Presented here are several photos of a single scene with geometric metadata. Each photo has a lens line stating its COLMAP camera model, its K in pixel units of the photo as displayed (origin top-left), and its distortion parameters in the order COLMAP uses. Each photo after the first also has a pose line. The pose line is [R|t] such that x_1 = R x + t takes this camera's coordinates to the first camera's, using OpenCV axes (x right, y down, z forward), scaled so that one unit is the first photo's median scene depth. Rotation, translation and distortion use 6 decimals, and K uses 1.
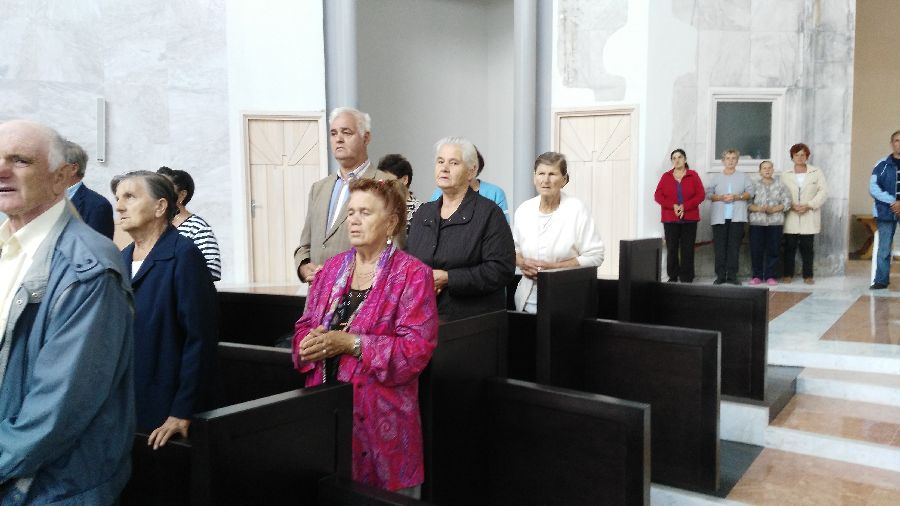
lens RADIAL K [[728.6, 0, 450.0], [0, 728.6, 253.0], [0, 0, 1]] dist [0.072804, -0.153514]
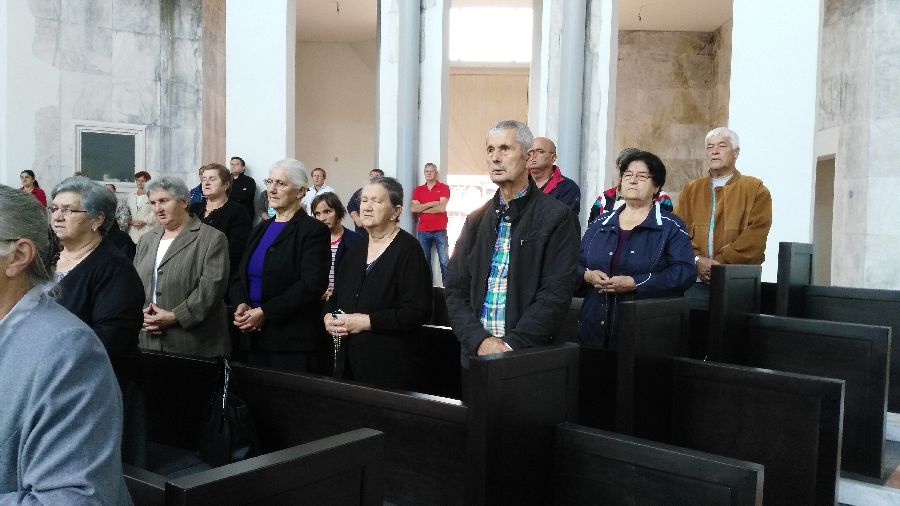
lens RADIAL K [[728.6, 0, 450.0], [0, 728.6, 253.0], [0, 0, 1]] dist [0.072804, -0.153514]
pose [[0.892948, 0.007497, 0.450098, 0.364332], [-0.003464, 0.999946, -0.009783, -0.000221], [-0.450147, 0.007176, 0.892925, -0.331208]]
